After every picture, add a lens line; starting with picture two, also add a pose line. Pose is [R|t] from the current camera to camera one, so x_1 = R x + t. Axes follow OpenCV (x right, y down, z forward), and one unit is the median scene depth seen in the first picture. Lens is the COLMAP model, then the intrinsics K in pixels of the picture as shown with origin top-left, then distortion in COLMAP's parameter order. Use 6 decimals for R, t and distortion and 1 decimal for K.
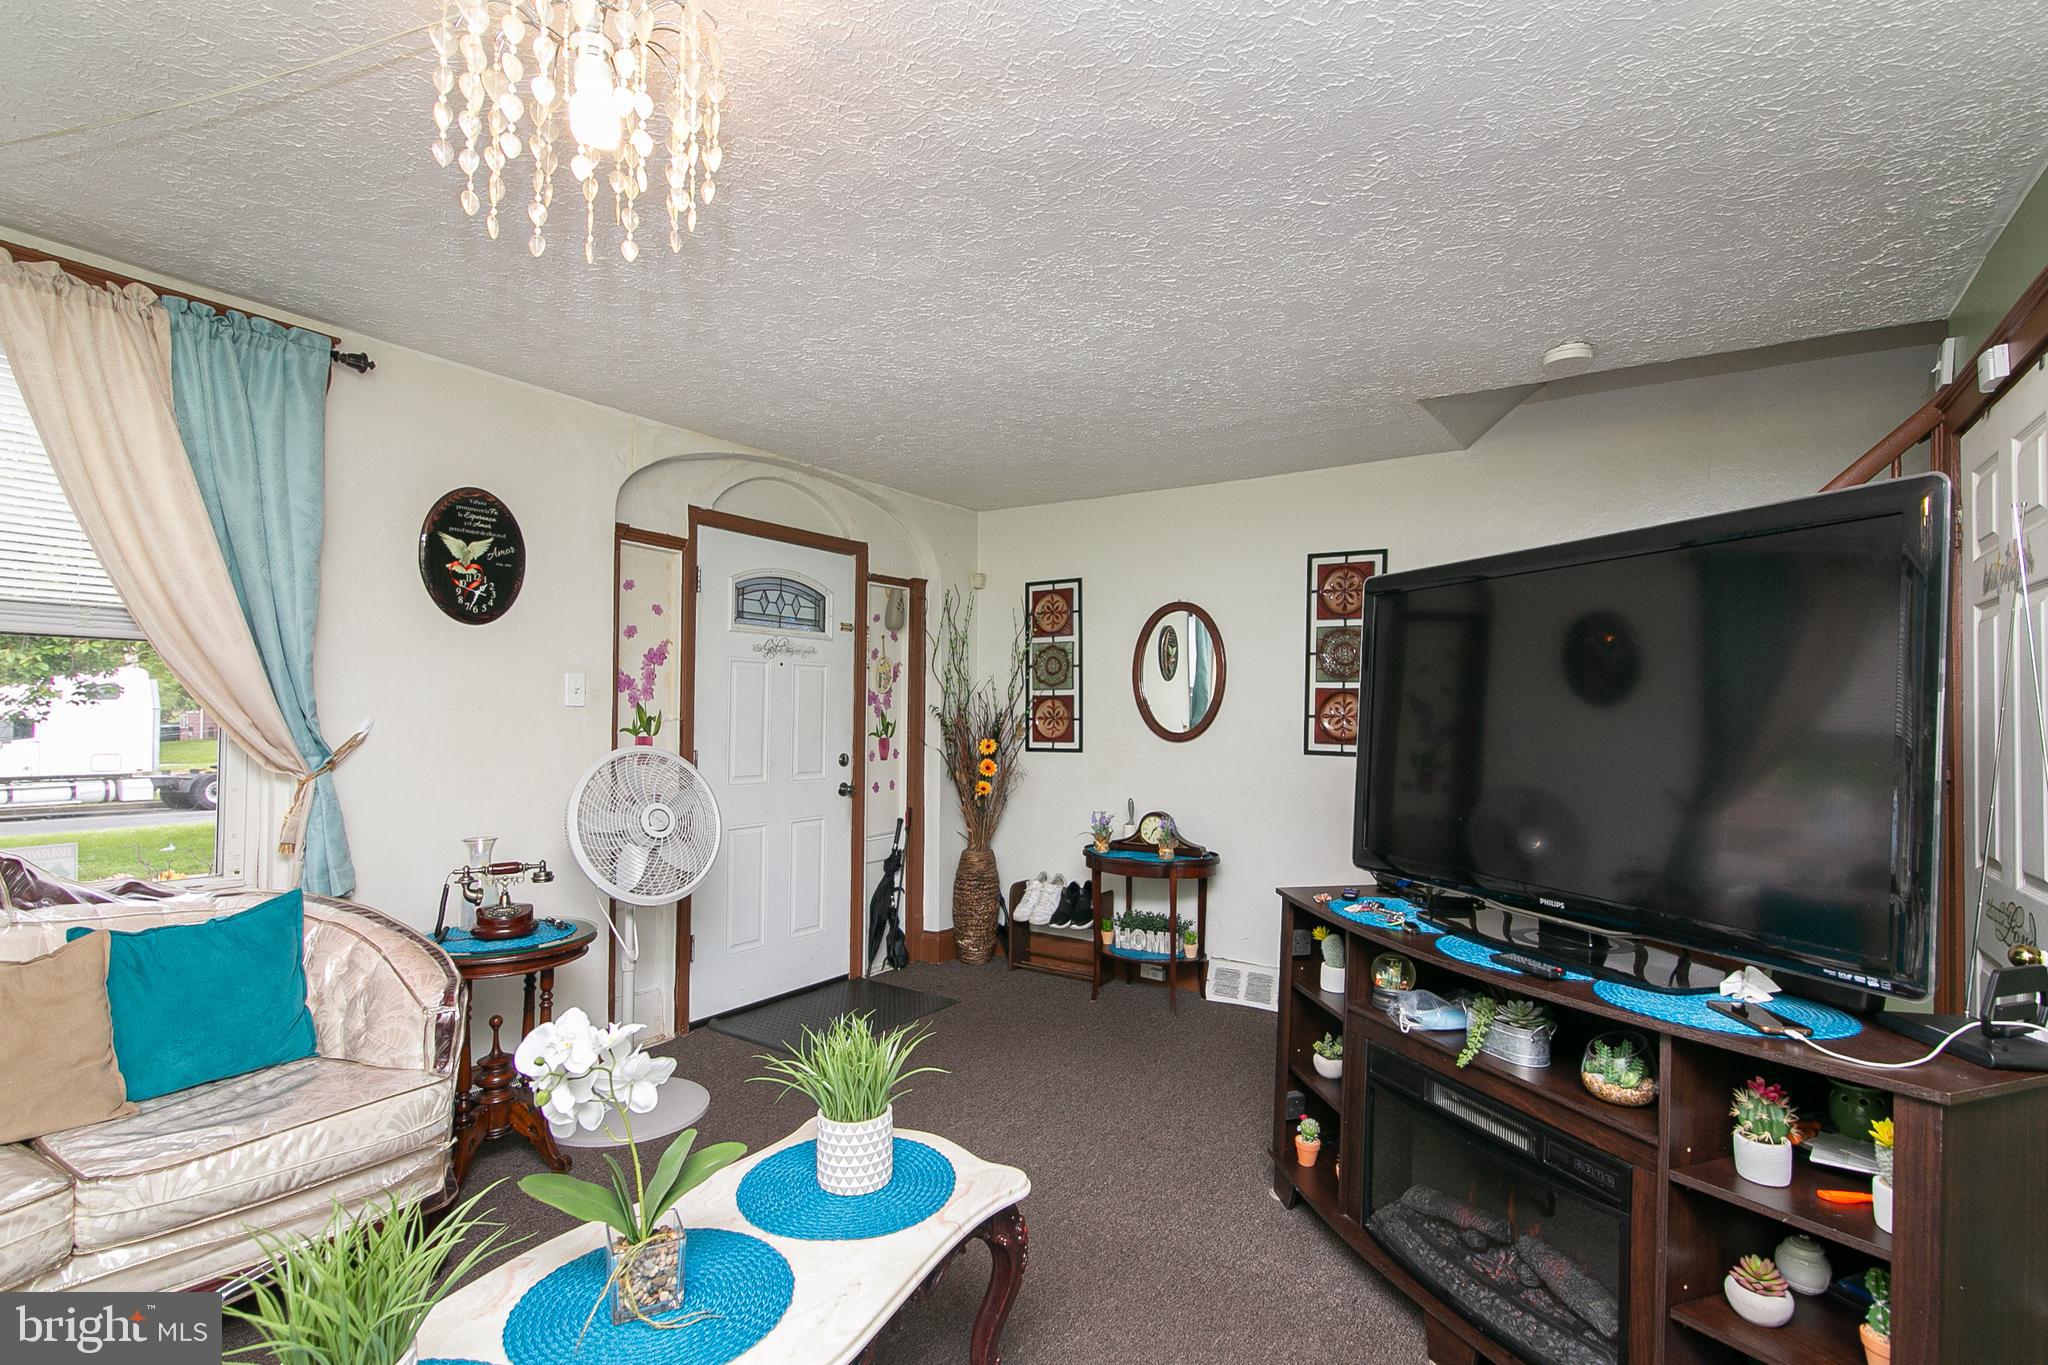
lens RADIAL K [[981.8, 0, 1022.4], [0, 981.8, 724.1], [0, 0, 1]] dist [-0.000876, -0.000073]
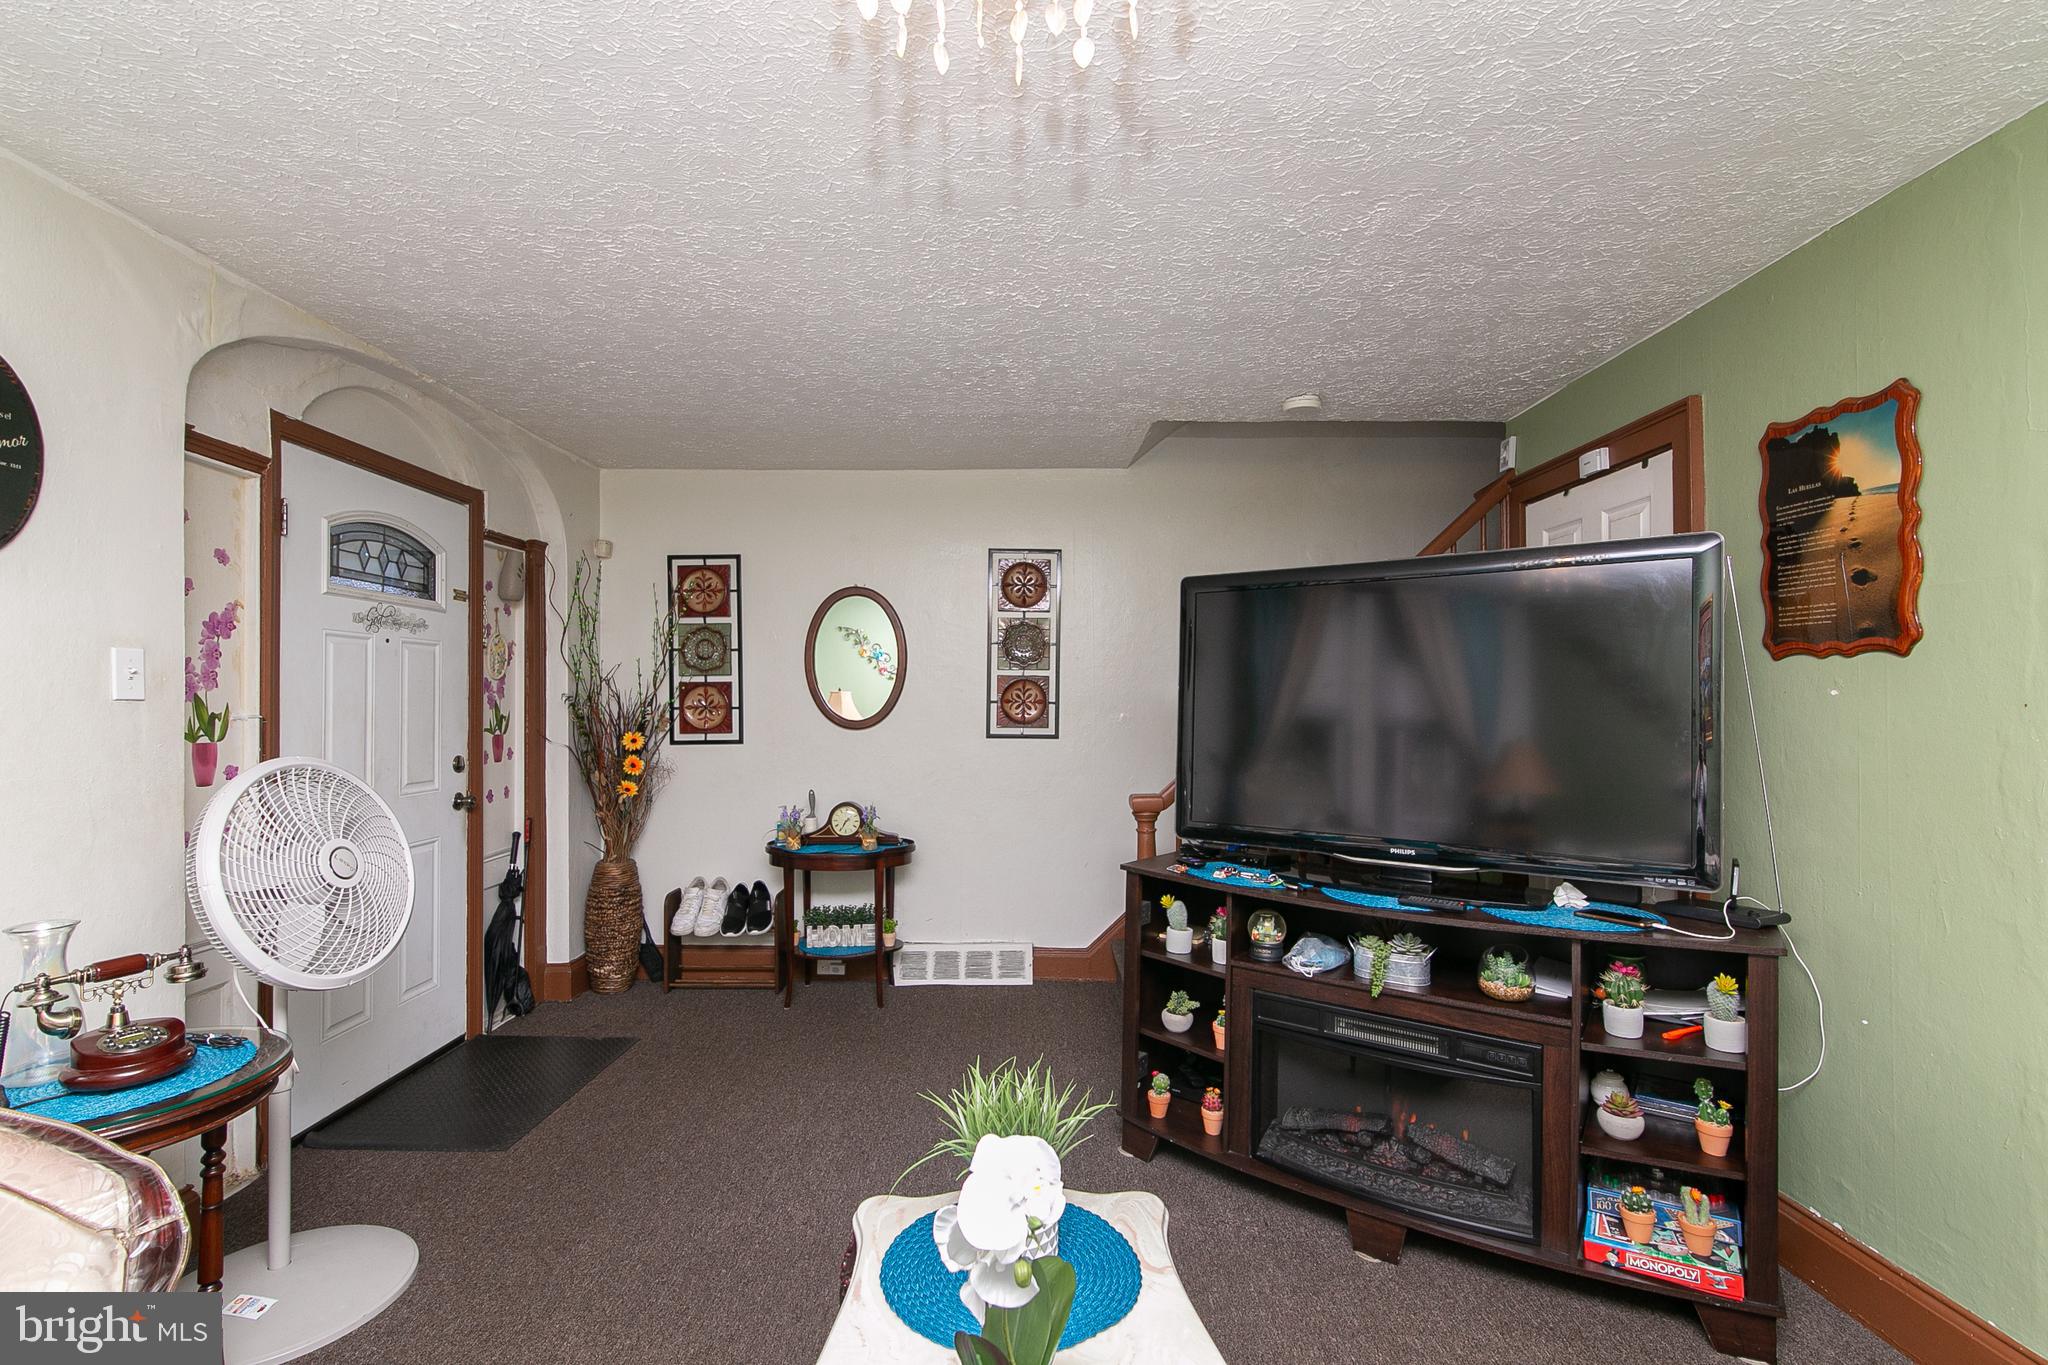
lens RADIAL K [[945.4, 0, 1024.8], [0, 945.4, 713.0], [0, 0, 1]] dist [0.001086, 0.000578]
pose [[0.834111, -0.018465, 0.551287, -0.218878], [0.016310, 0.999828, 0.008811, -0.003705], [-0.551355, 0.001642, 0.834269, 0.116292]]
